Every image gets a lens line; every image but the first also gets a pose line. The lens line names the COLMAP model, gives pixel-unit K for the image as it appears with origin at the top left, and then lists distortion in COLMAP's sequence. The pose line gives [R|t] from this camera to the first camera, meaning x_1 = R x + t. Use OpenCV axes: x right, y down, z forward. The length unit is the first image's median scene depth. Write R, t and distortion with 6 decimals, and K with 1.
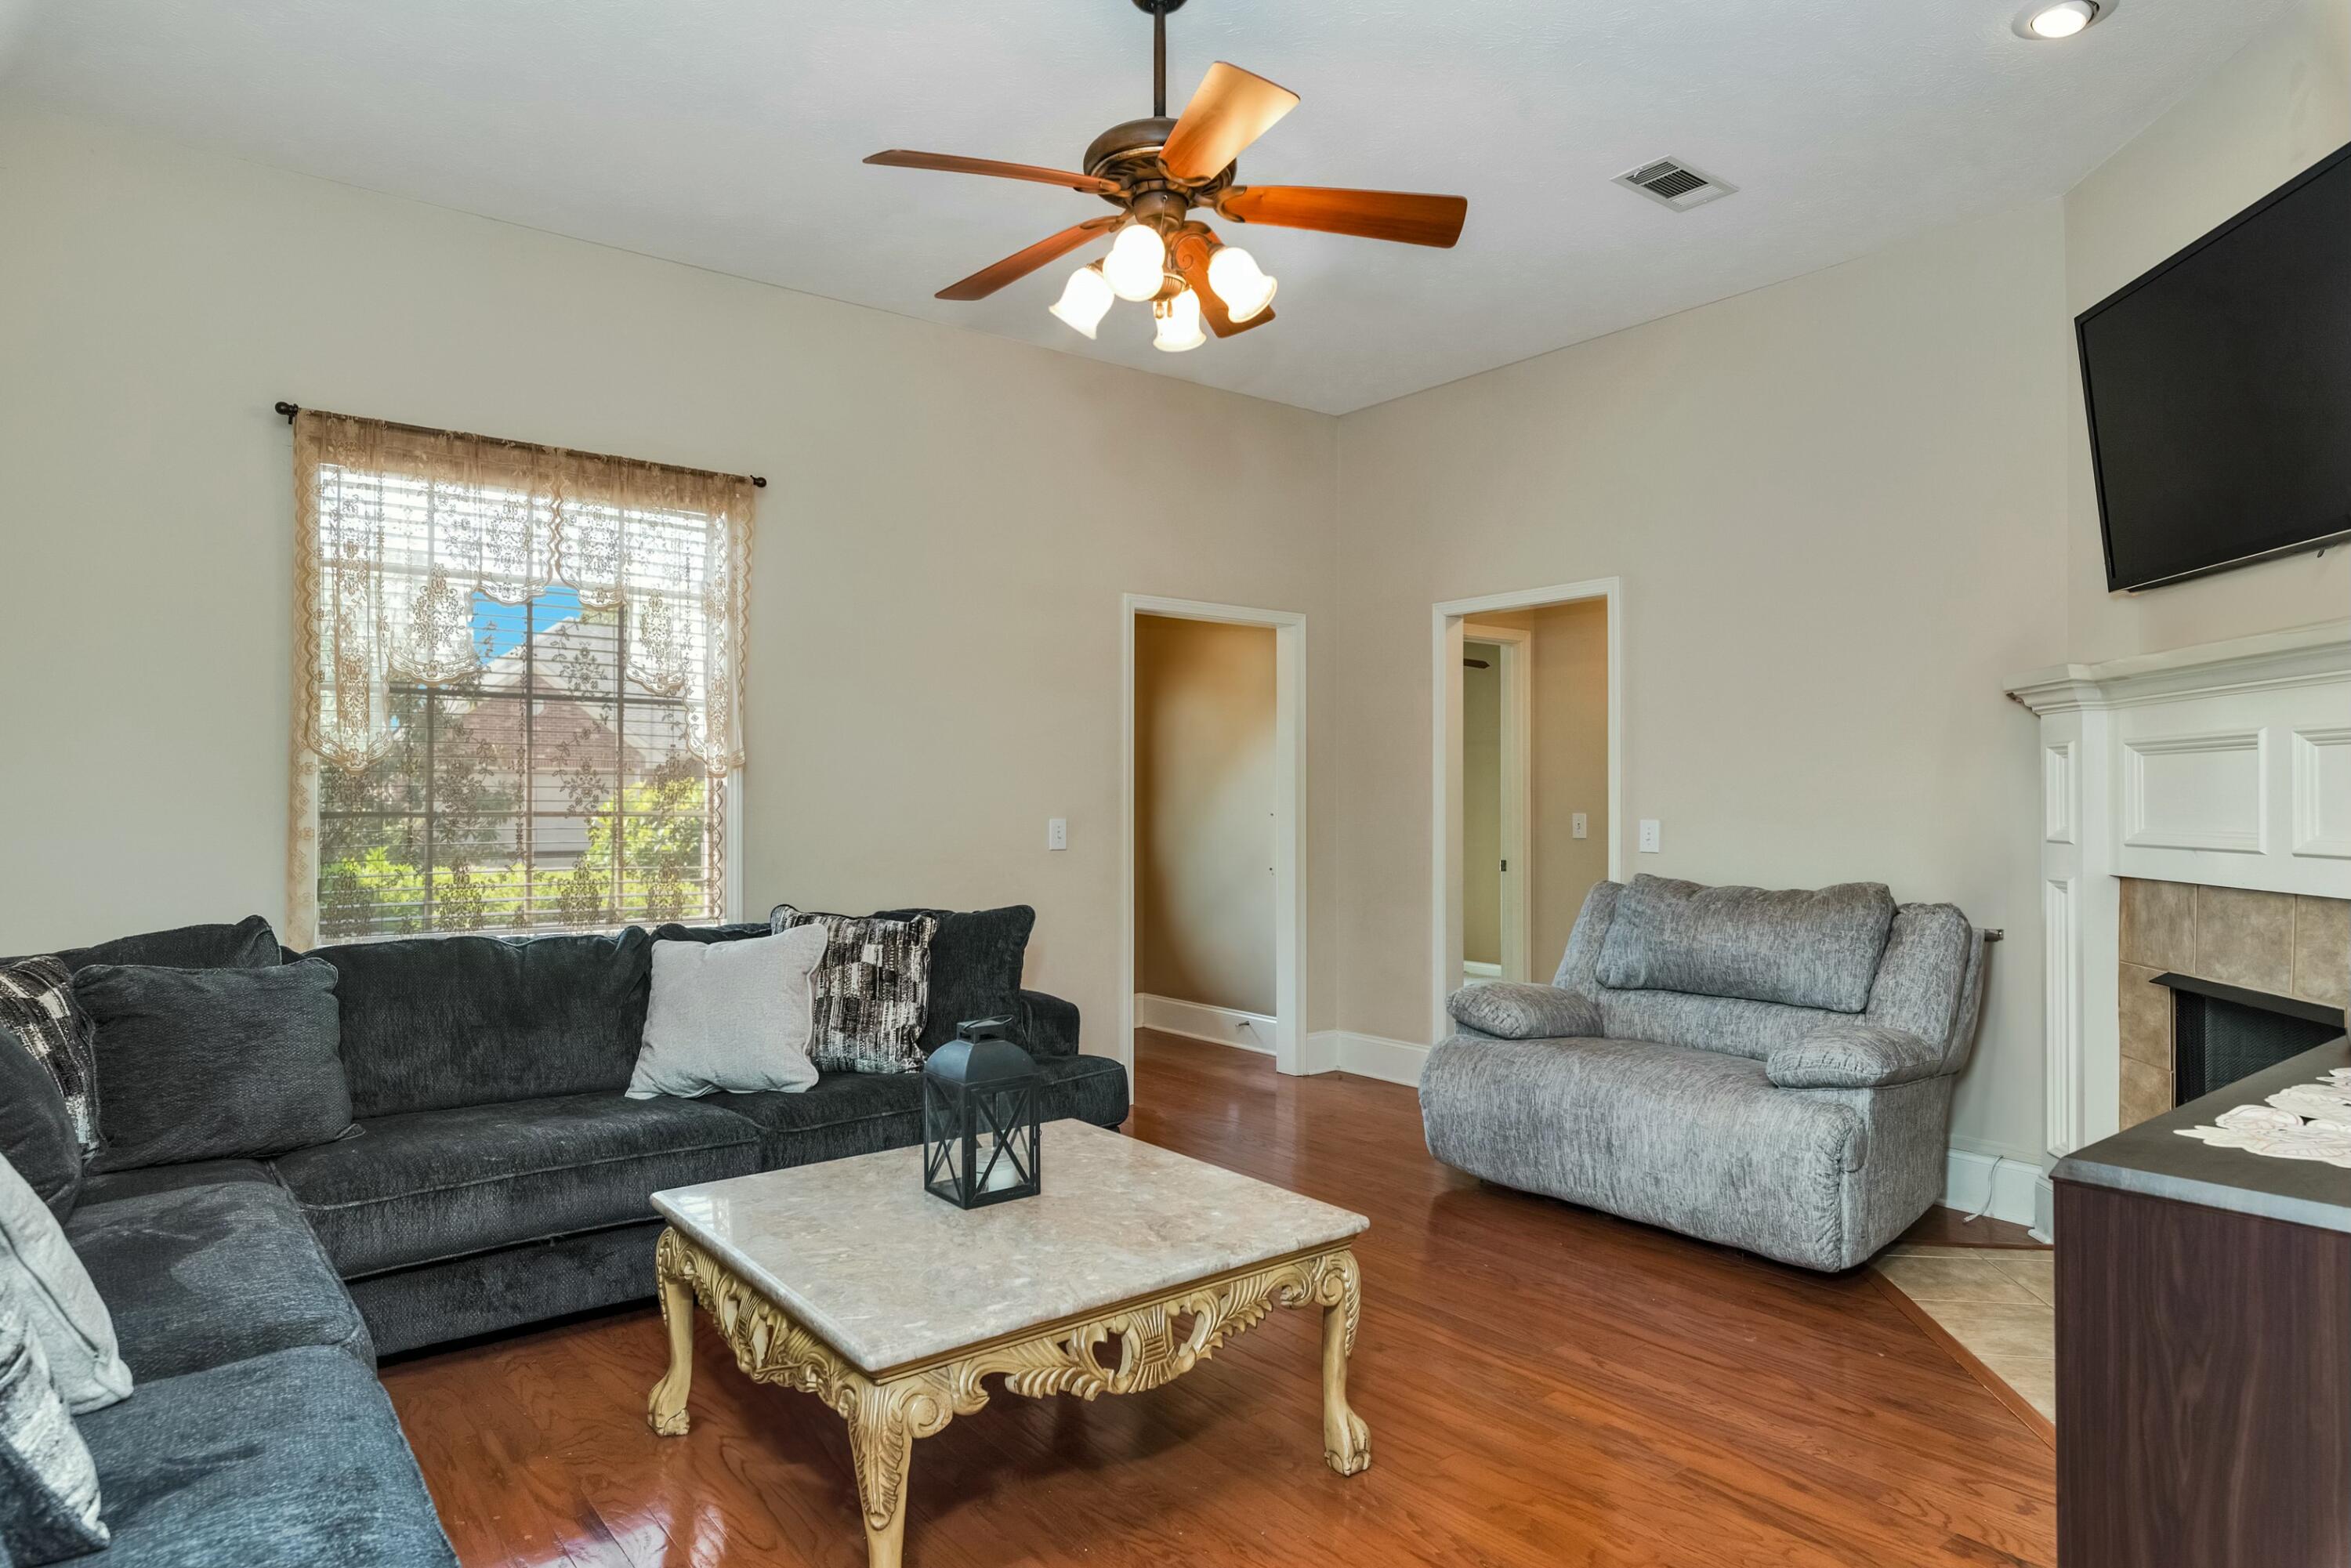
lens RADIAL K [[1387.4, 0, 1185.4], [0, 1387.4, 784.7], [0, 0, 1]] dist [-0.001714, 0.000711]
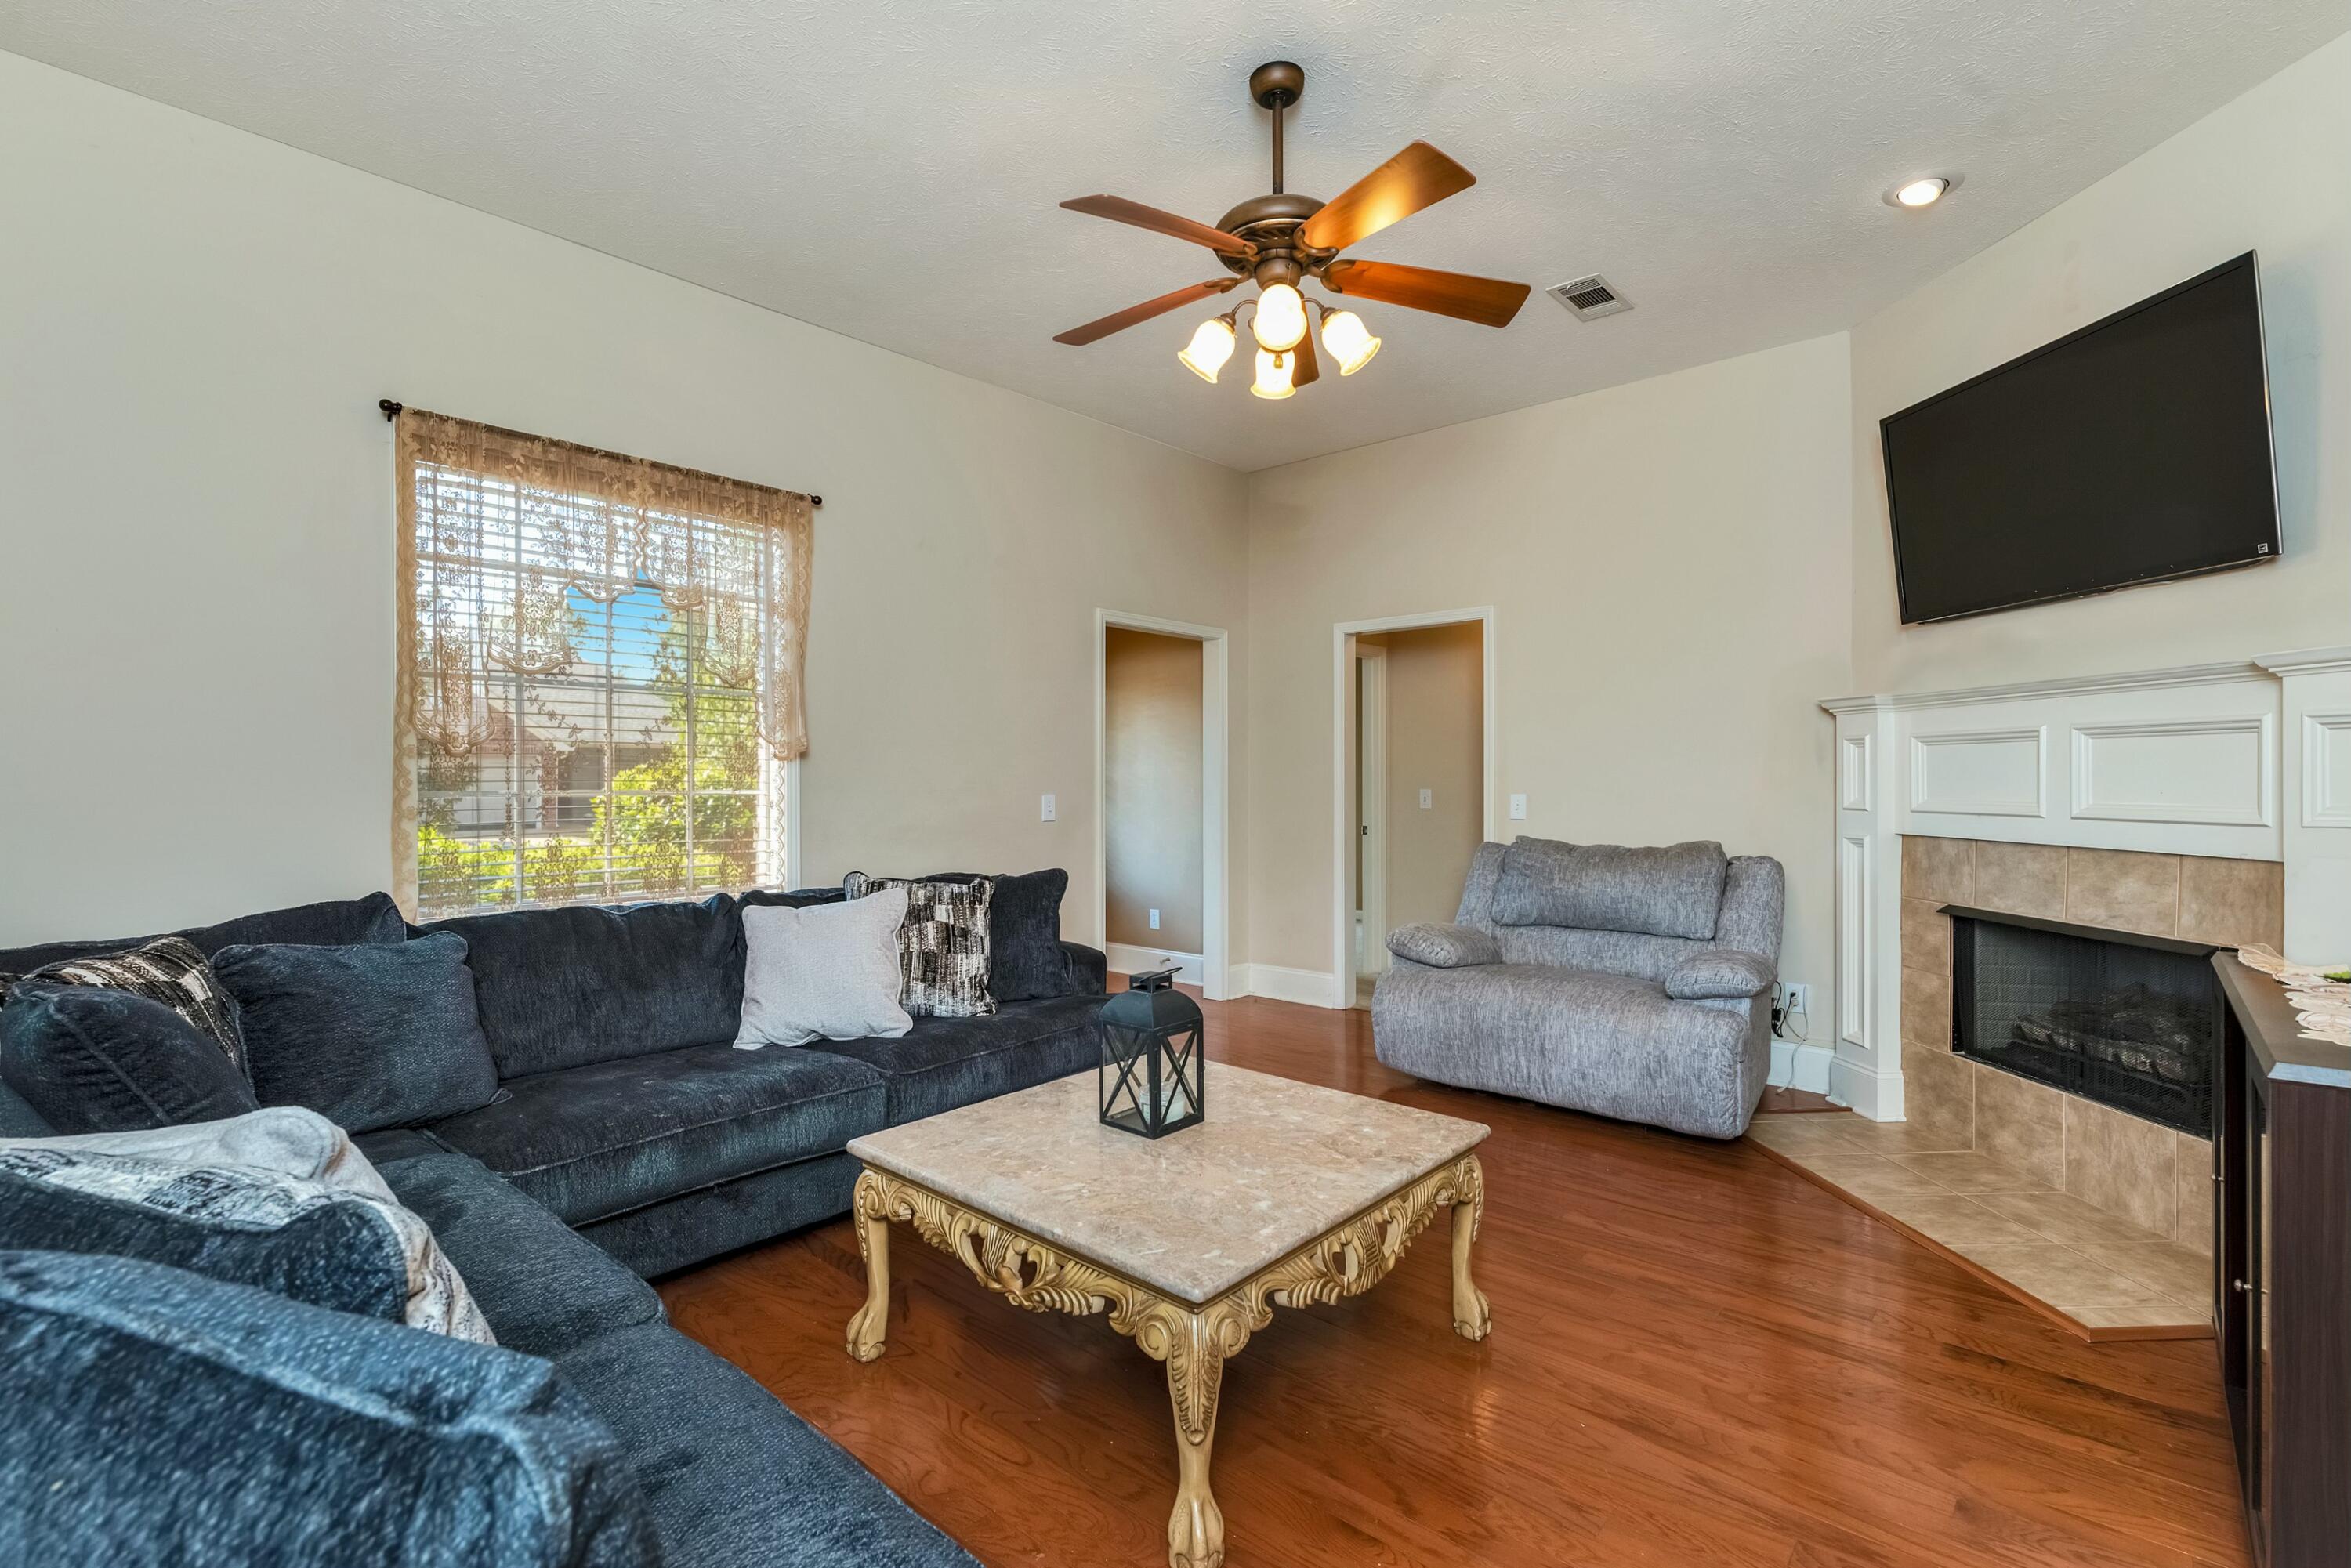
lens RADIAL K [[1077.7, 0, 1188.9], [0, 1077.7, 777.2], [0, 0, 1]] dist [-0.002340, -0.001257]
pose [[0.983303, -0.001268, 0.181970, -0.210063], [-0.000329, 0.999962, 0.008741, 0.001142], [-0.181974, -0.008655, 0.983265, 0.093259]]
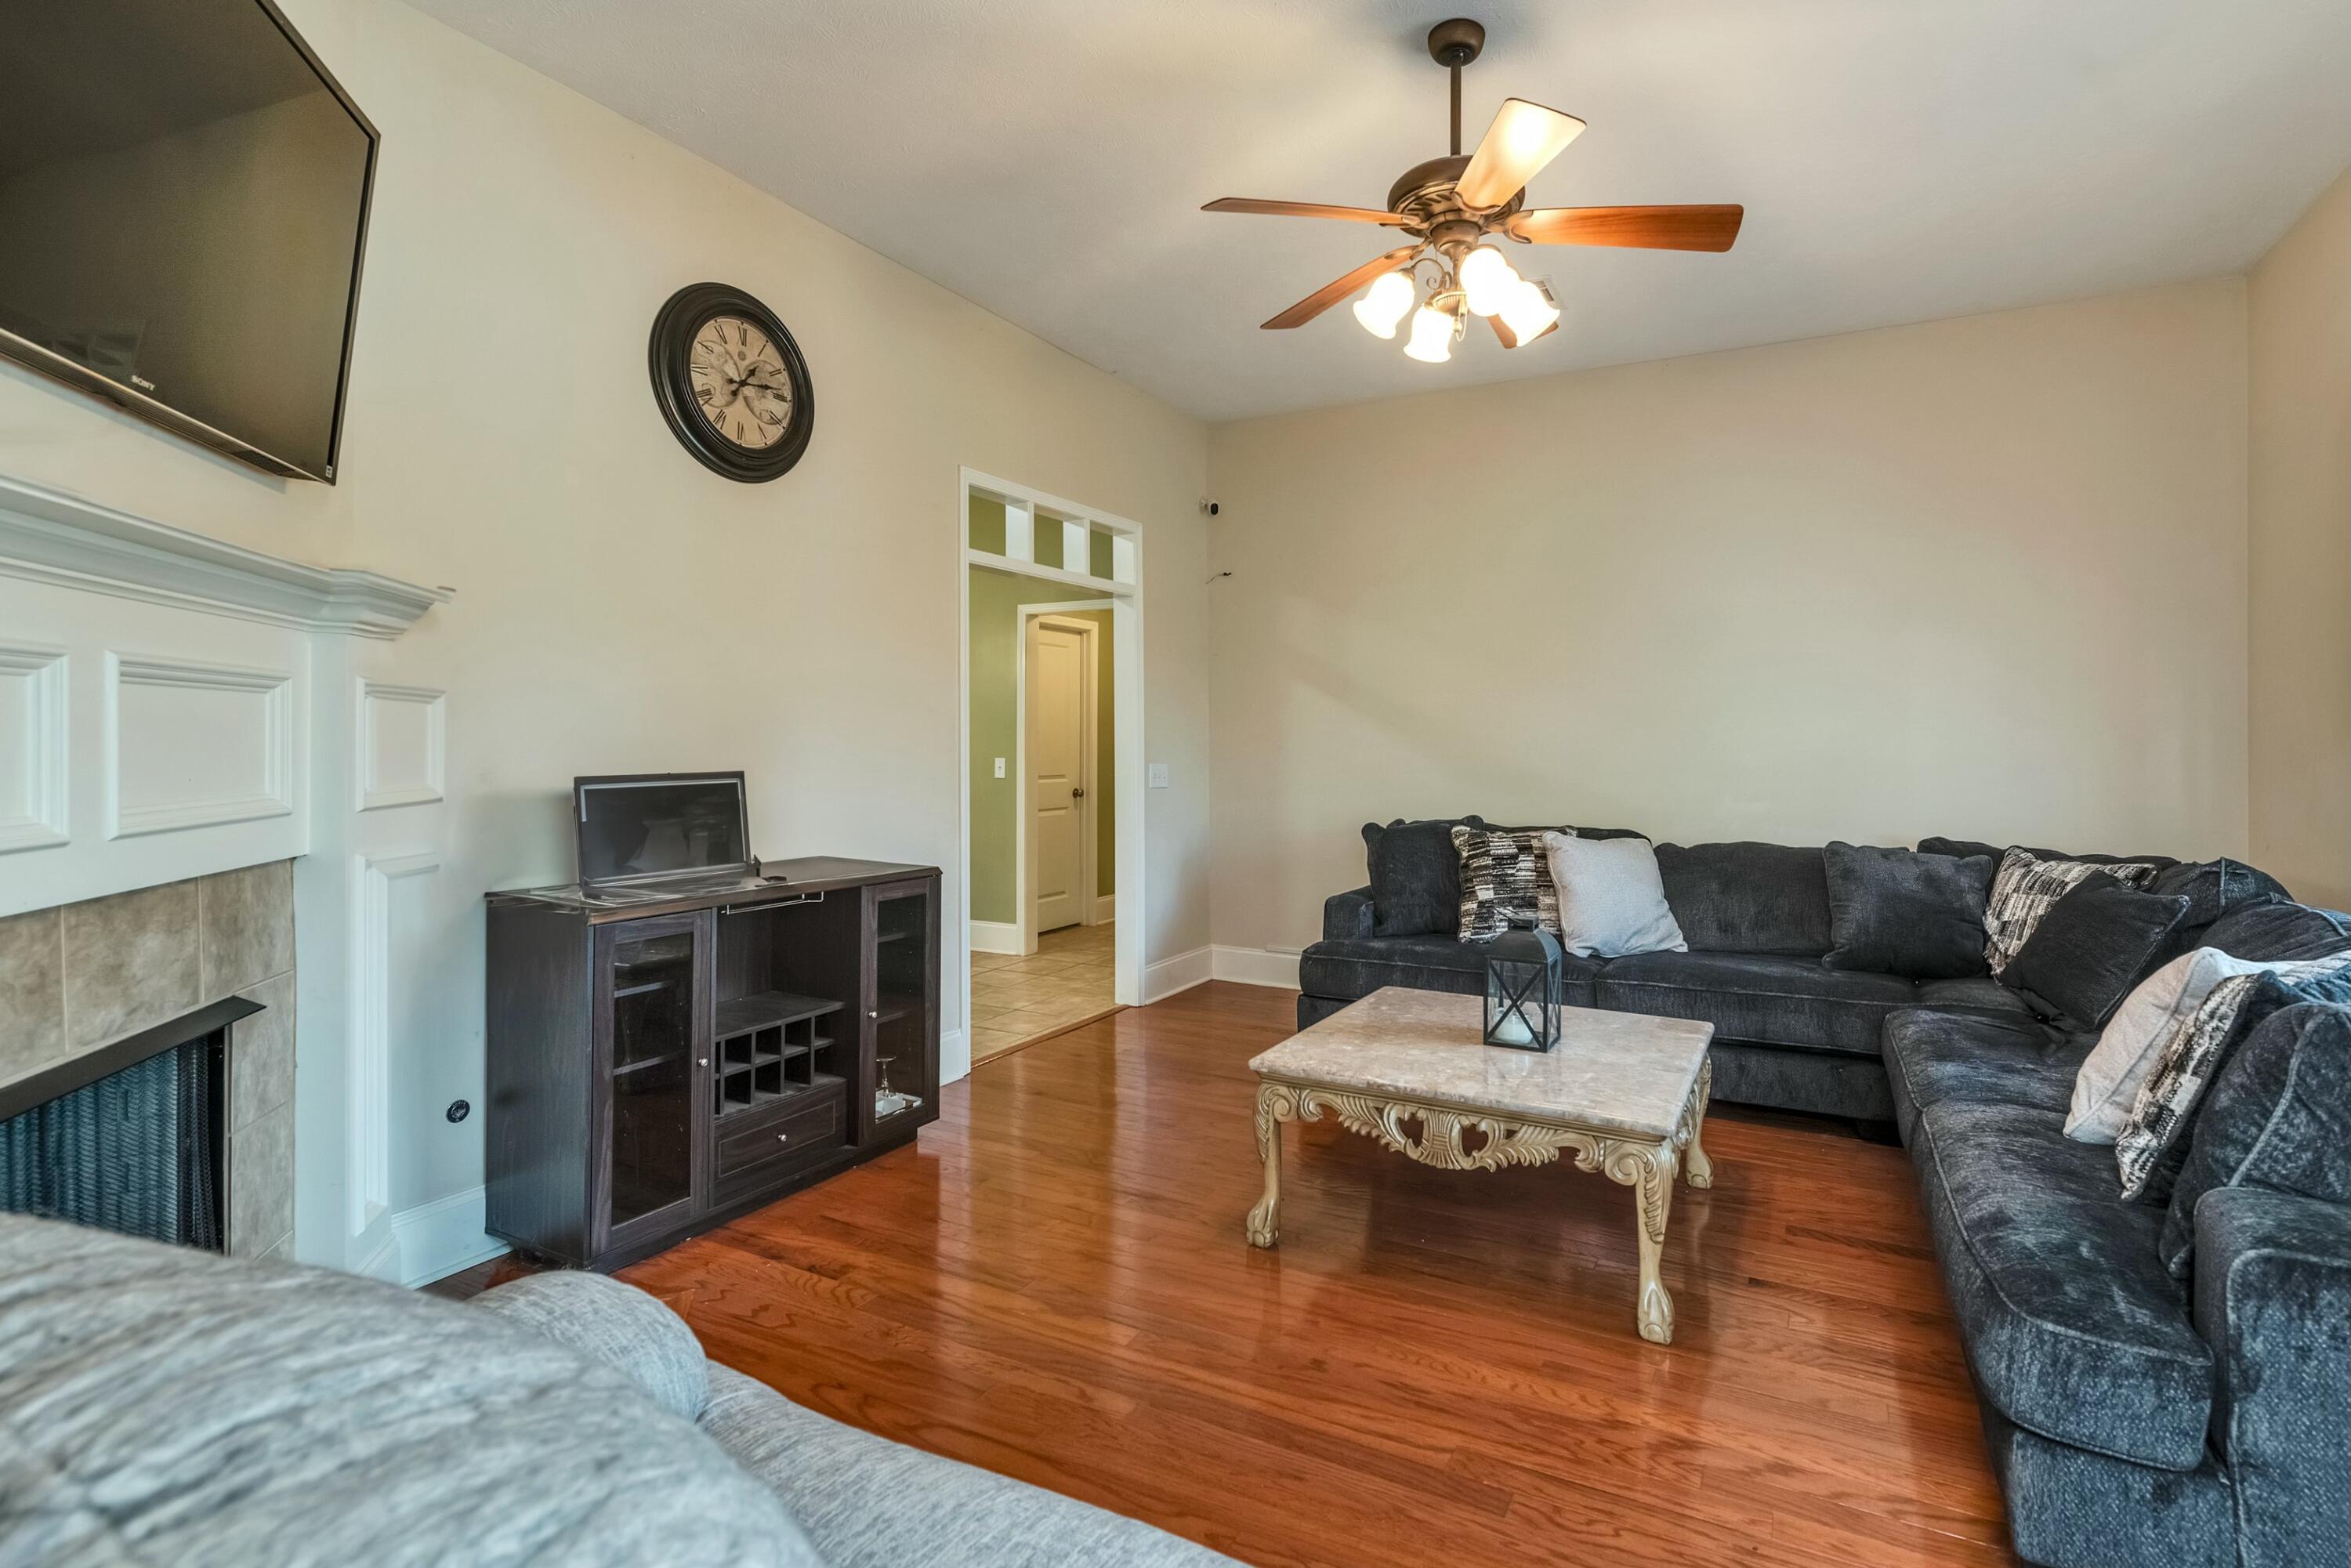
lens RADIAL K [[1125.9, 0, 1217.9], [0, 1125.9, 727.3], [0, 0, 1]] dist [-0.001781, -0.001198]
pose [[-0.918937, -0.004896, -0.394374, 0.426277], [0.001911, 0.999856, -0.016866, 0.004927], [0.394400, -0.016253, -0.918795, 1.433228]]
